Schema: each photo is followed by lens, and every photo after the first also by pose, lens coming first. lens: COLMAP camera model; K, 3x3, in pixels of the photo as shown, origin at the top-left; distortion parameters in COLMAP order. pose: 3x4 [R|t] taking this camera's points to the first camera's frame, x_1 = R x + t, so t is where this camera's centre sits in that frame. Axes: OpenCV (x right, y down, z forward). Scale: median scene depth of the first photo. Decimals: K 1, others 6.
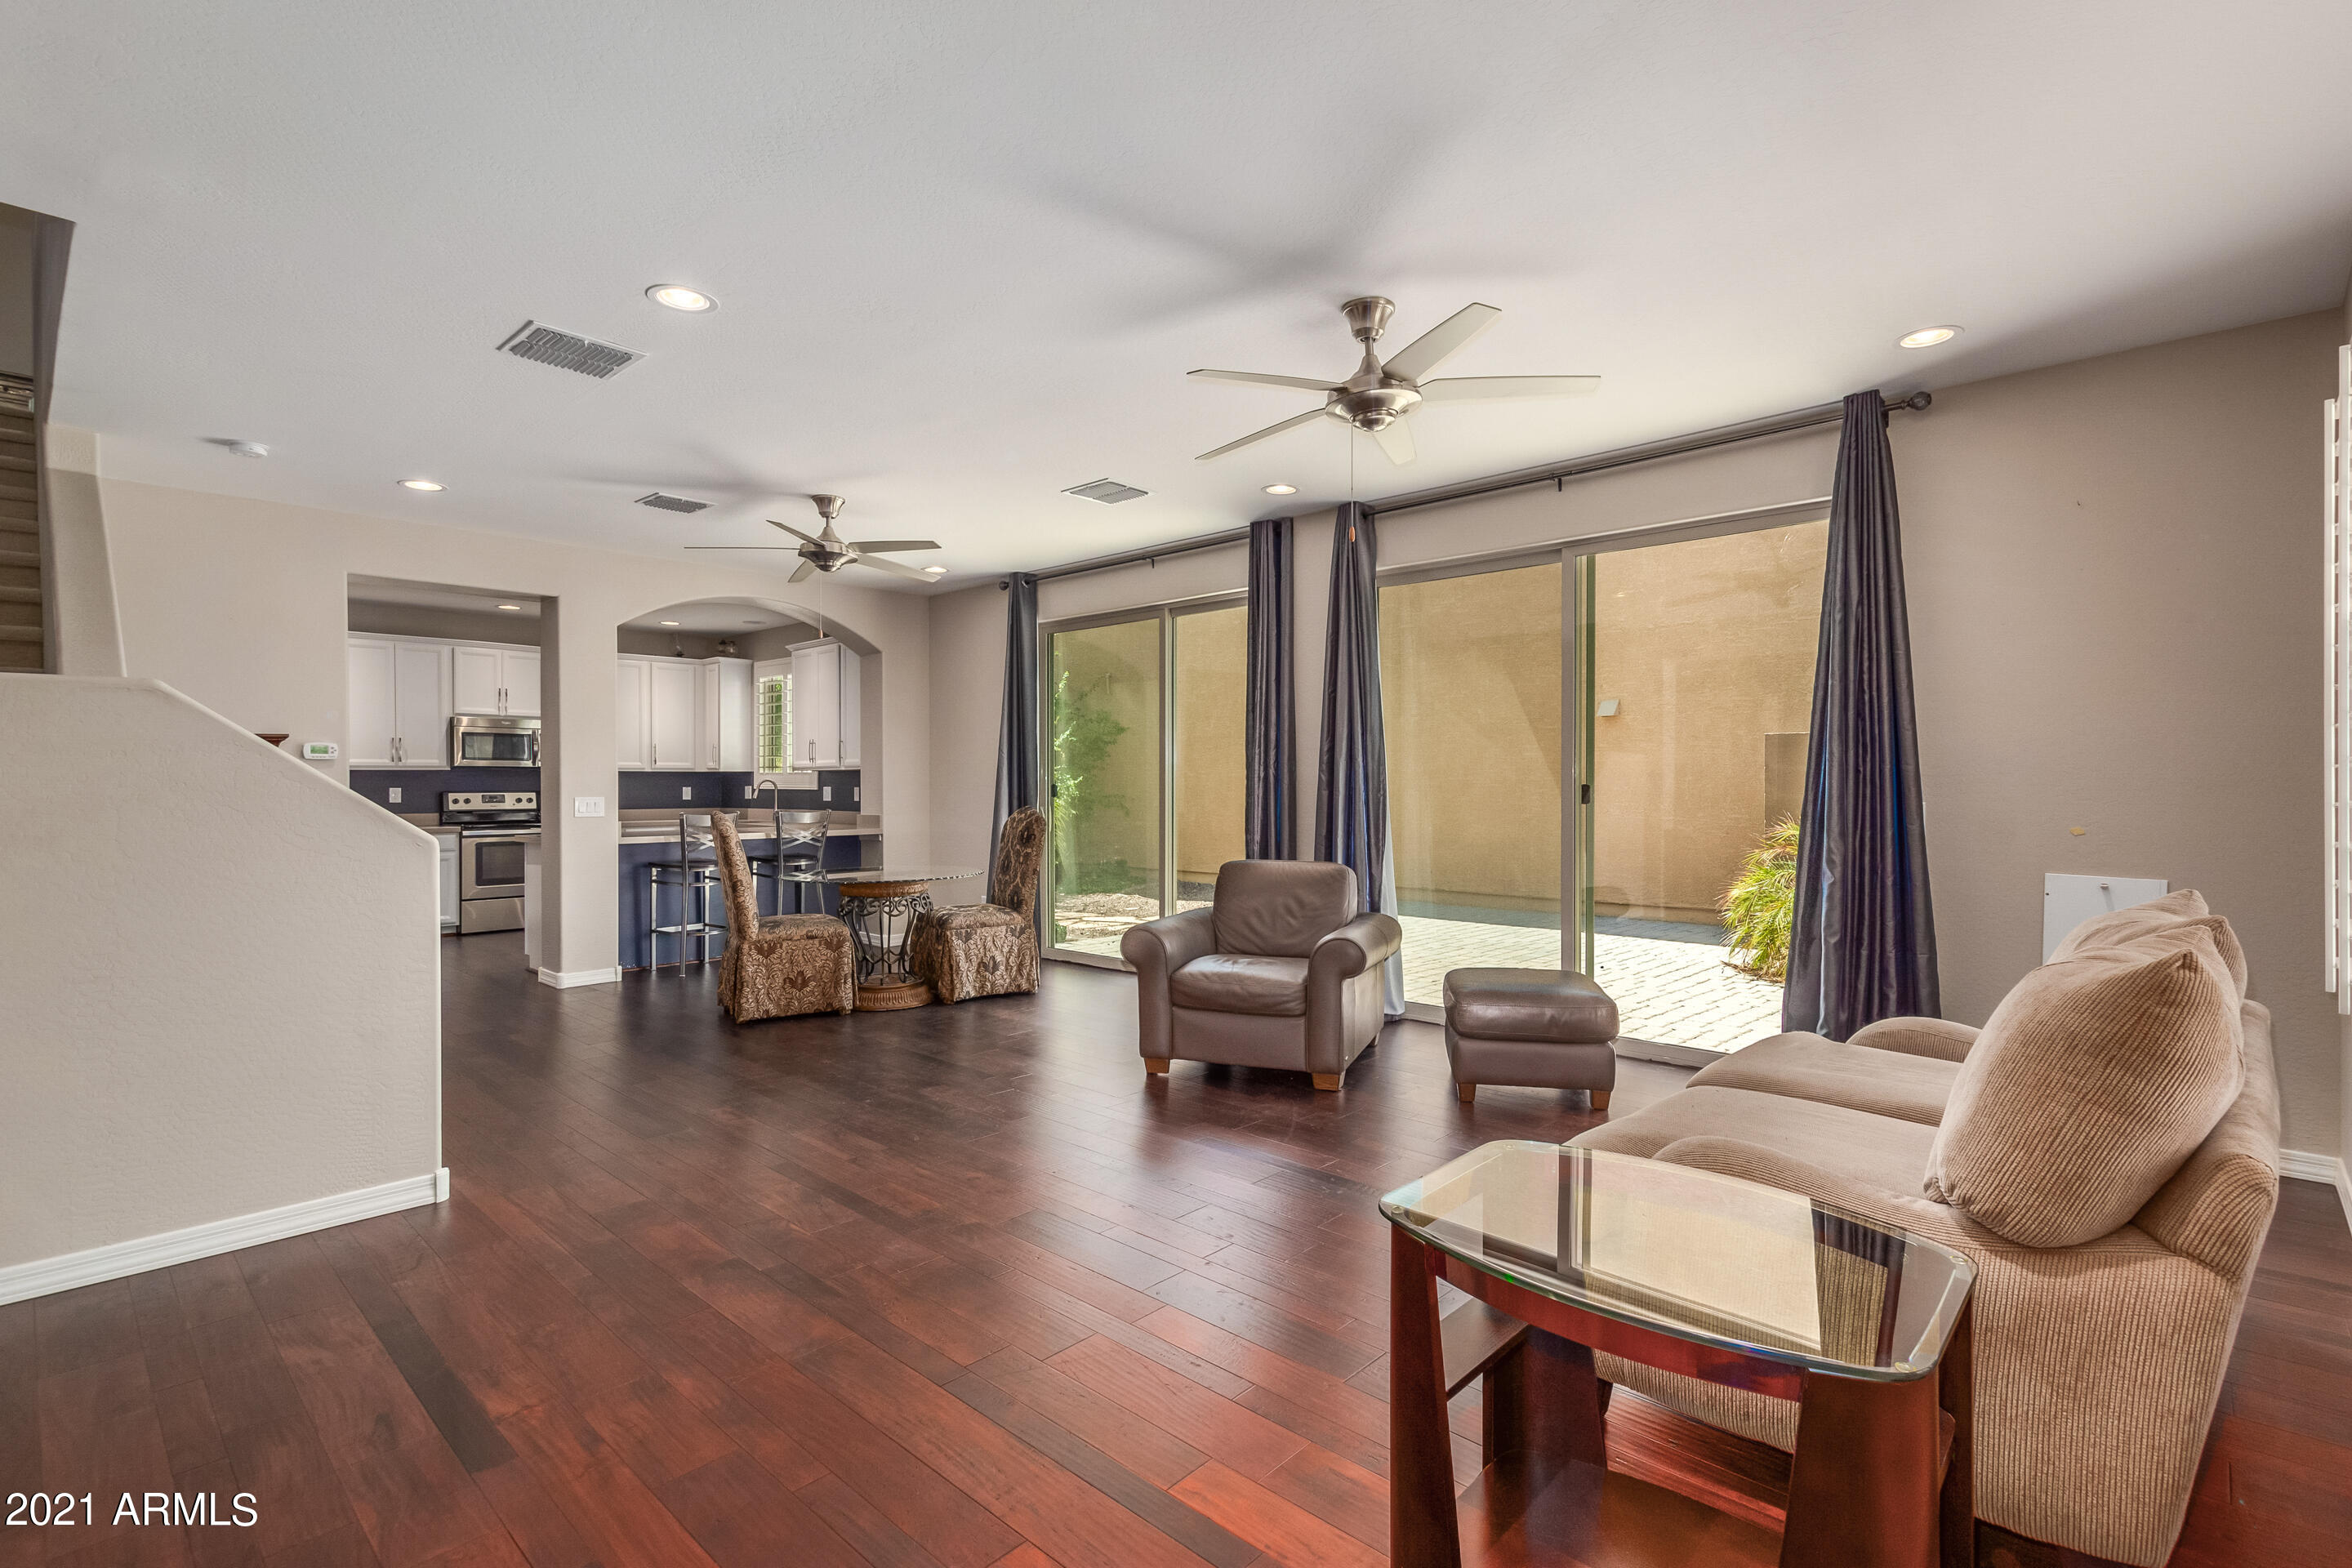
lens RADIAL K [[1091.0, 0, 1191.4], [0, 1091.0, 786.8], [0, 0, 1]] dist [0.002132, 0.000084]
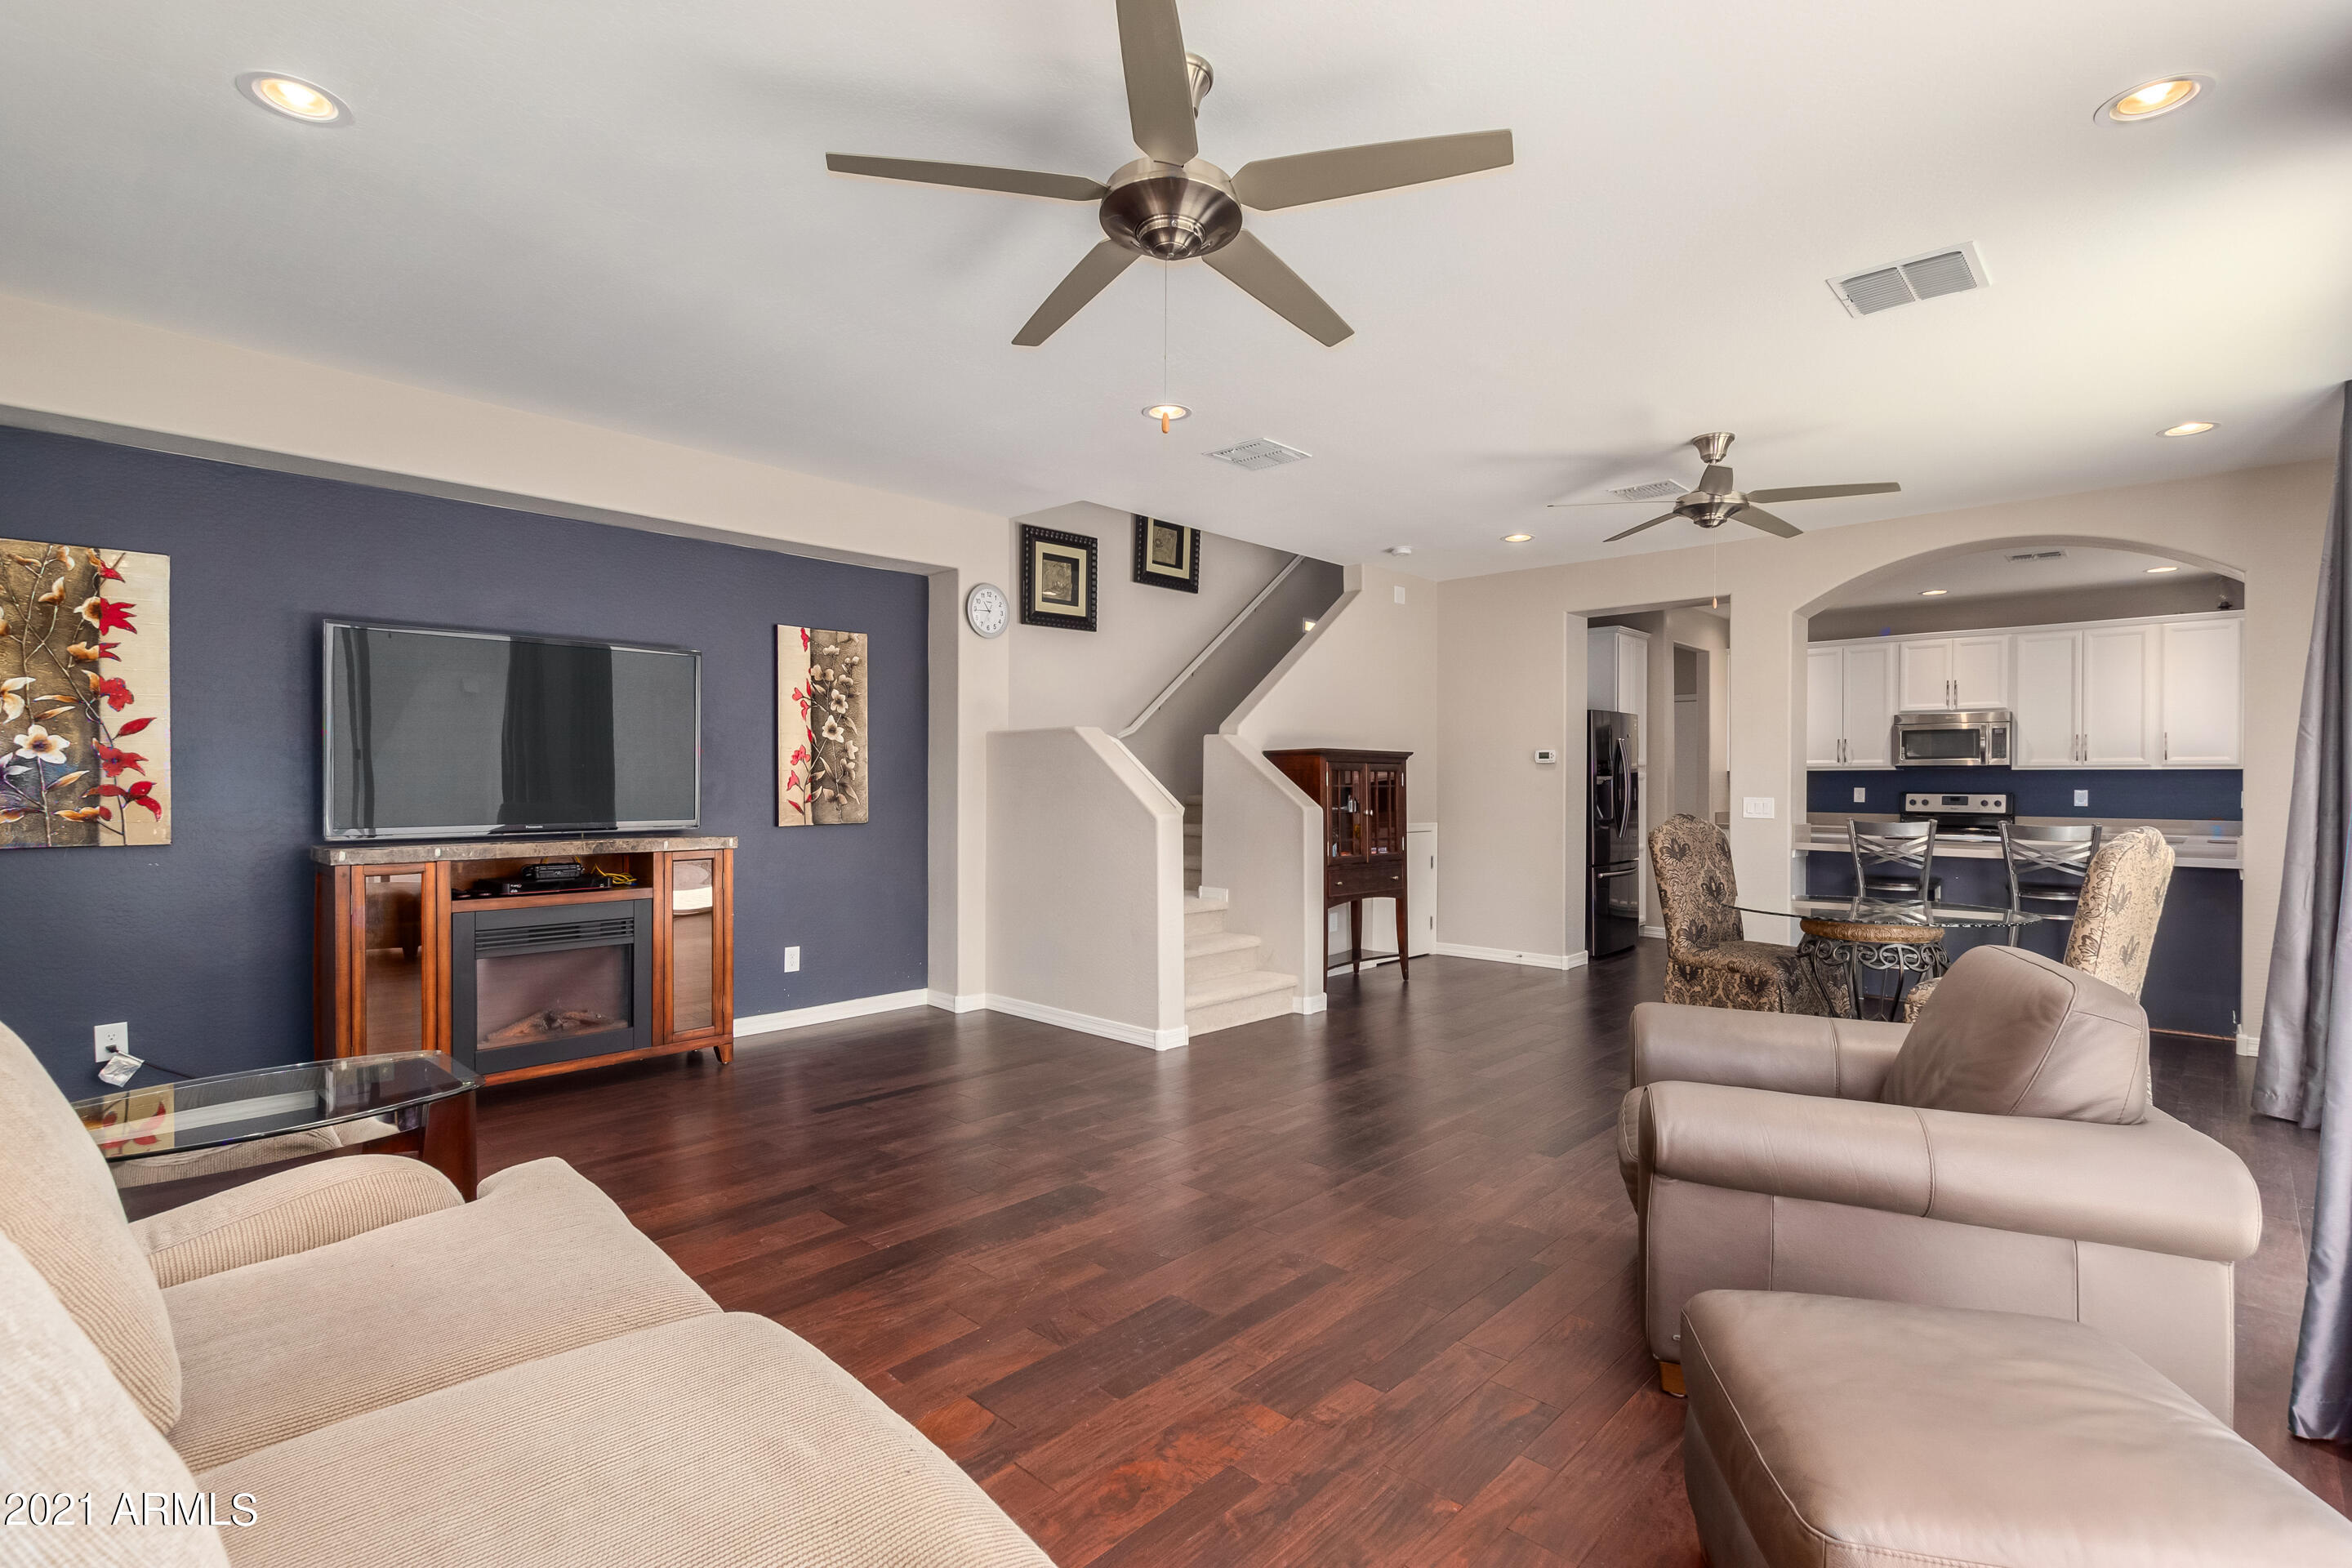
lens RADIAL K [[1089.8, 0, 1172.4], [0, 1089.8, 788.5], [0, 0, 1]] dist [0.002942, -0.000116]
pose [[0.001663, 0.008381, -0.999963, 0.307940], [-0.008794, 0.999926, 0.008366, -0.001324], [0.999960, 0.008779, 0.001737, 0.365880]]
